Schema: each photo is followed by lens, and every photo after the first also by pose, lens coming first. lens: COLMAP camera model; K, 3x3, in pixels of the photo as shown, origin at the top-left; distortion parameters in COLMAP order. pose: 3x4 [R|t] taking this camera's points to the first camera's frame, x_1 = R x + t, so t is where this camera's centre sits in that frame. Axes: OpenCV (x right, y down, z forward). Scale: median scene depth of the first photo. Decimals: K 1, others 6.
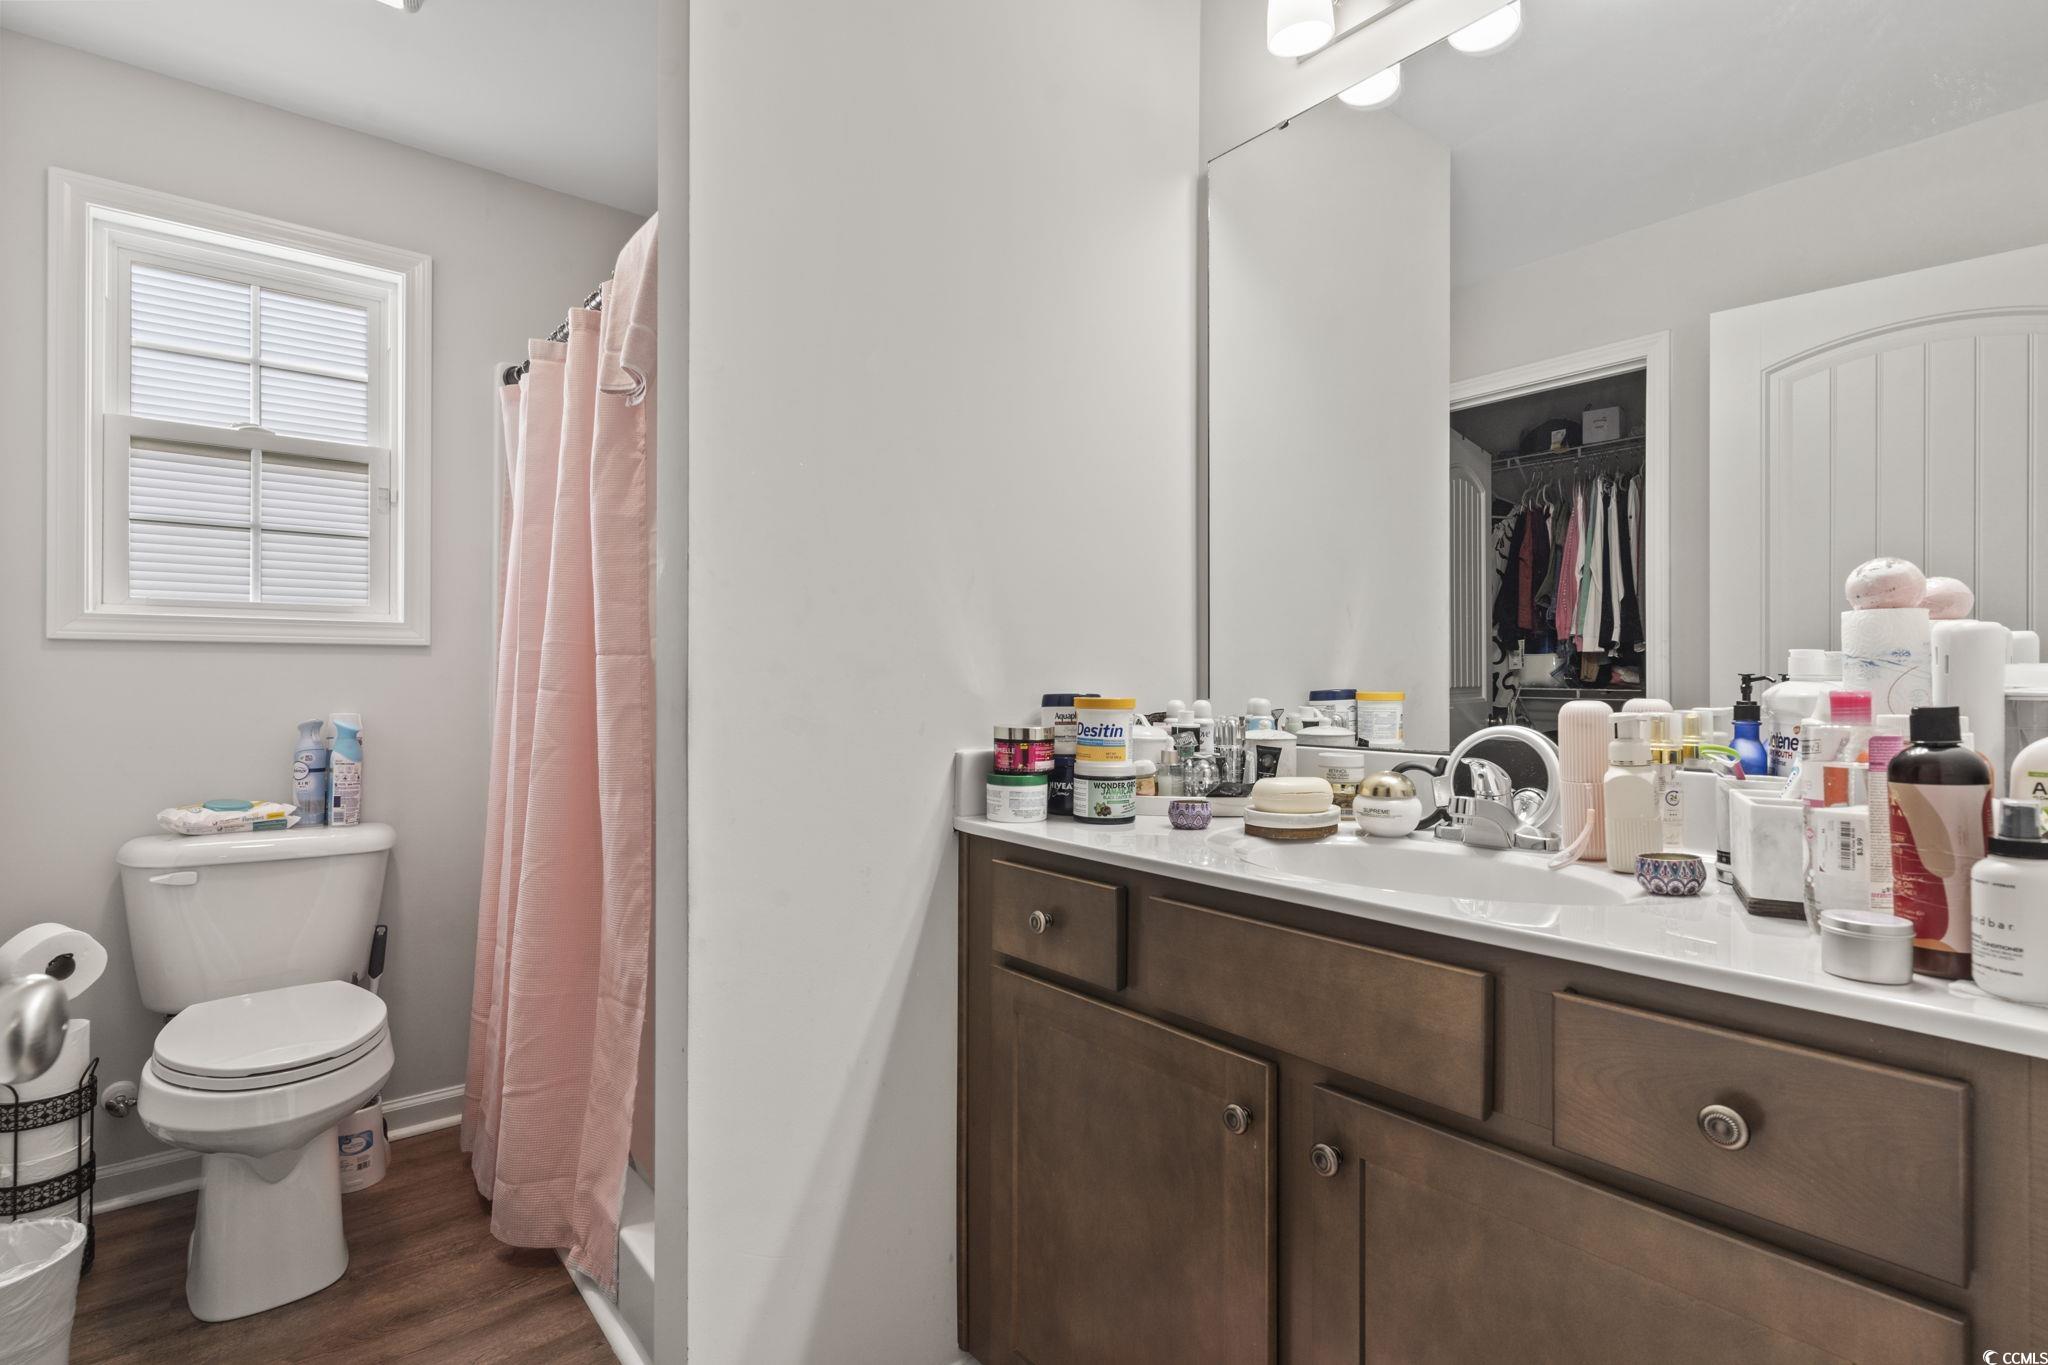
lens RADIAL K [[976.6, 0, 1021.8], [0, 976.6, 681.6], [0, 0, 1]] dist [-0.001844, 0.001749]
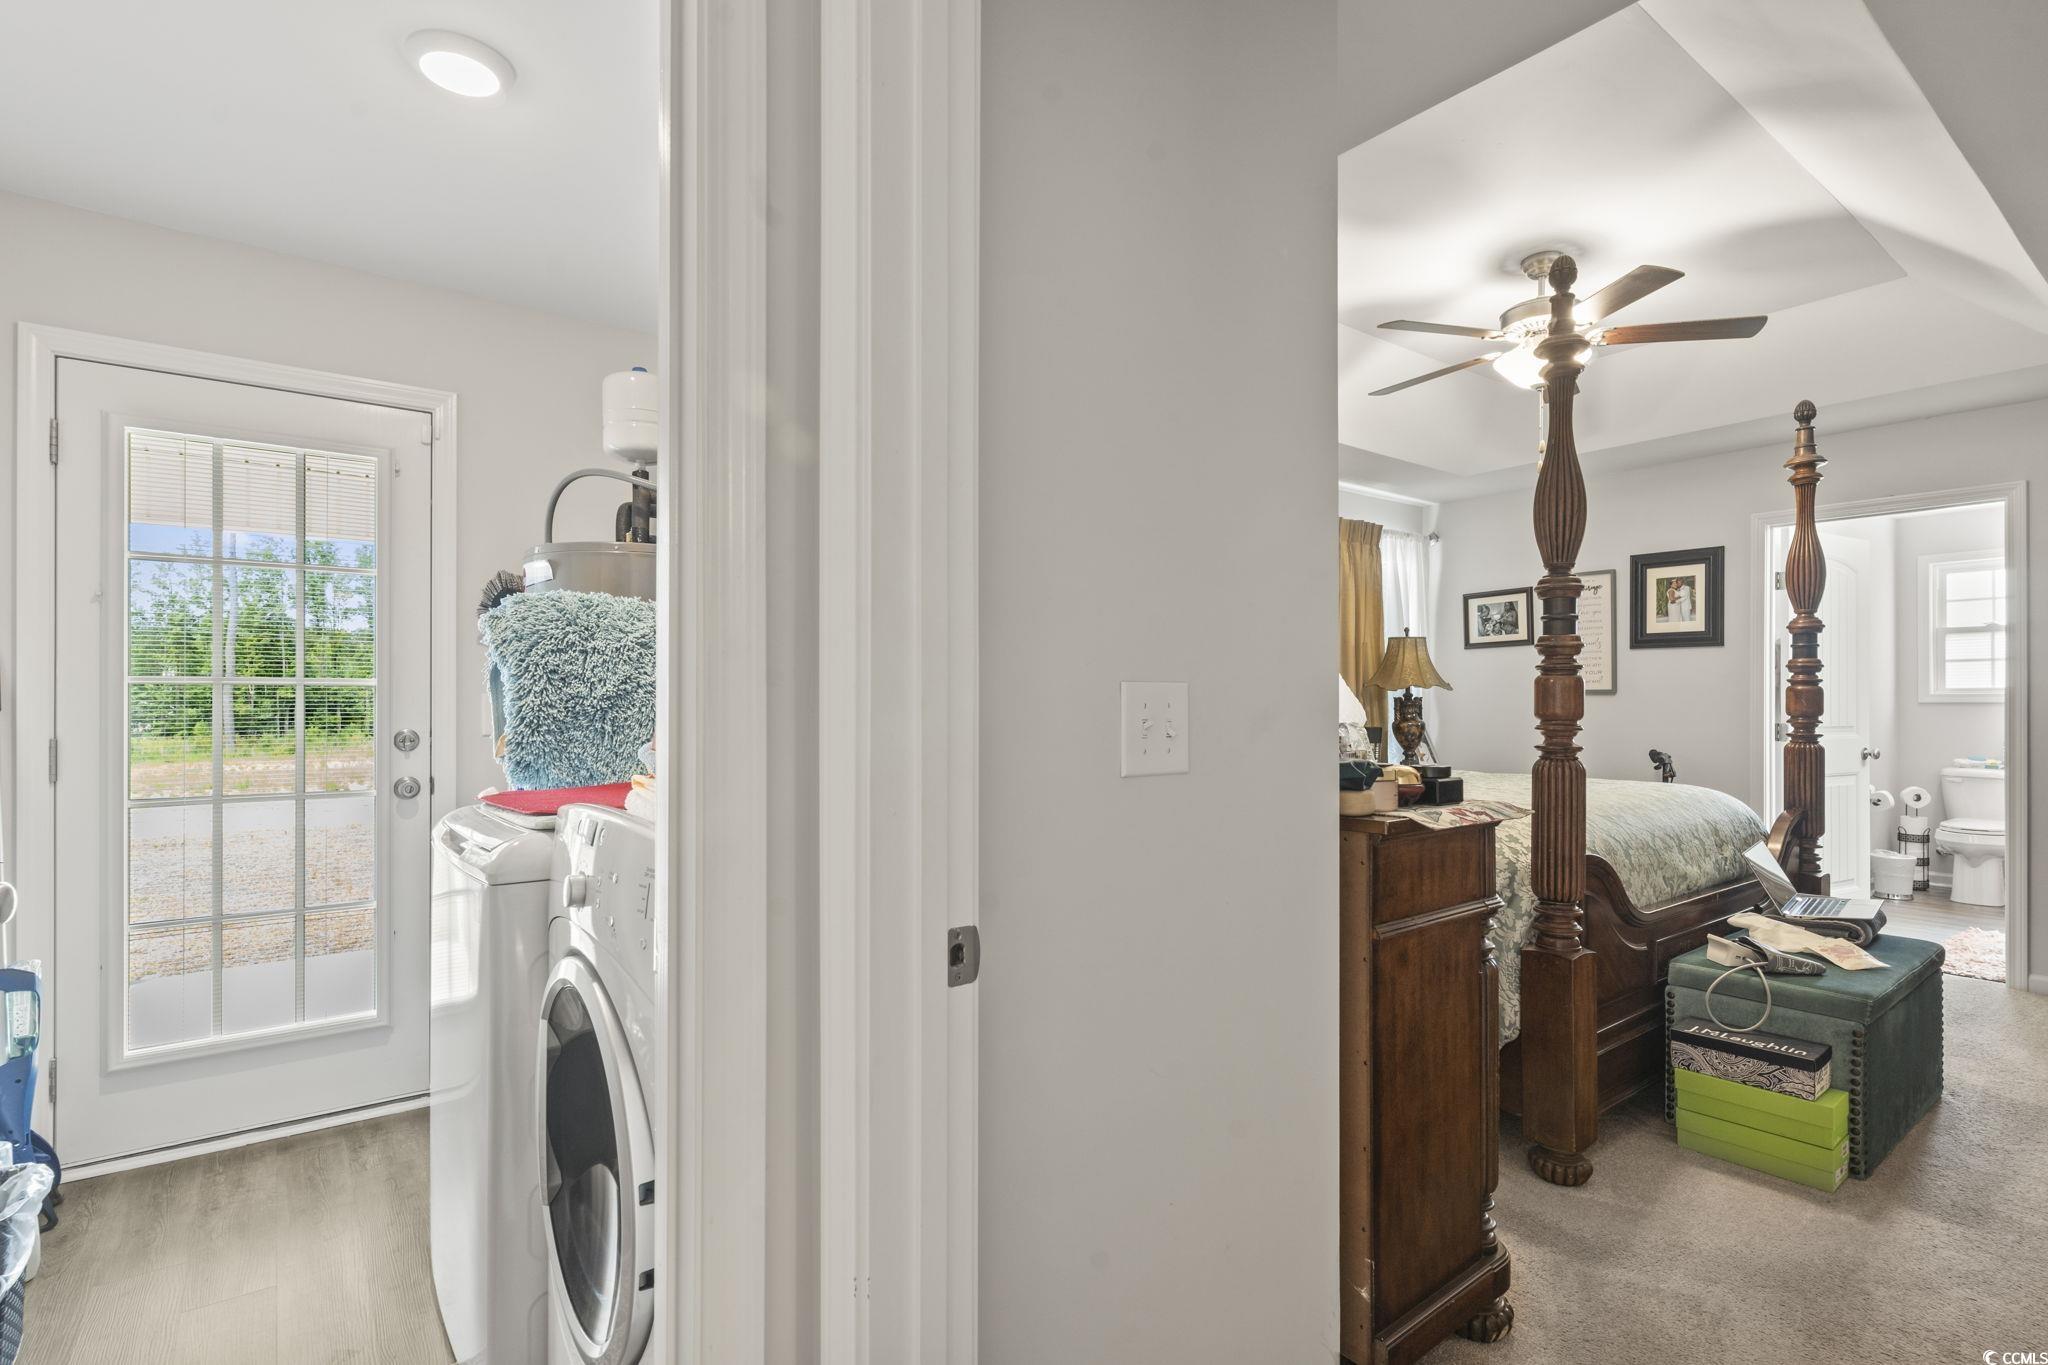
lens RADIAL K [[976.6, 0, 1018.3], [0, 976.6, 697.2], [0, 0, 1]] dist [-0.001844, 0.001749]
pose [[-0.020996, -0.008820, -0.999741, 2.274165], [0.002333, 0.999958, -0.008870, -0.037845], [0.999777, -0.002518, -0.020975, -1.887824]]
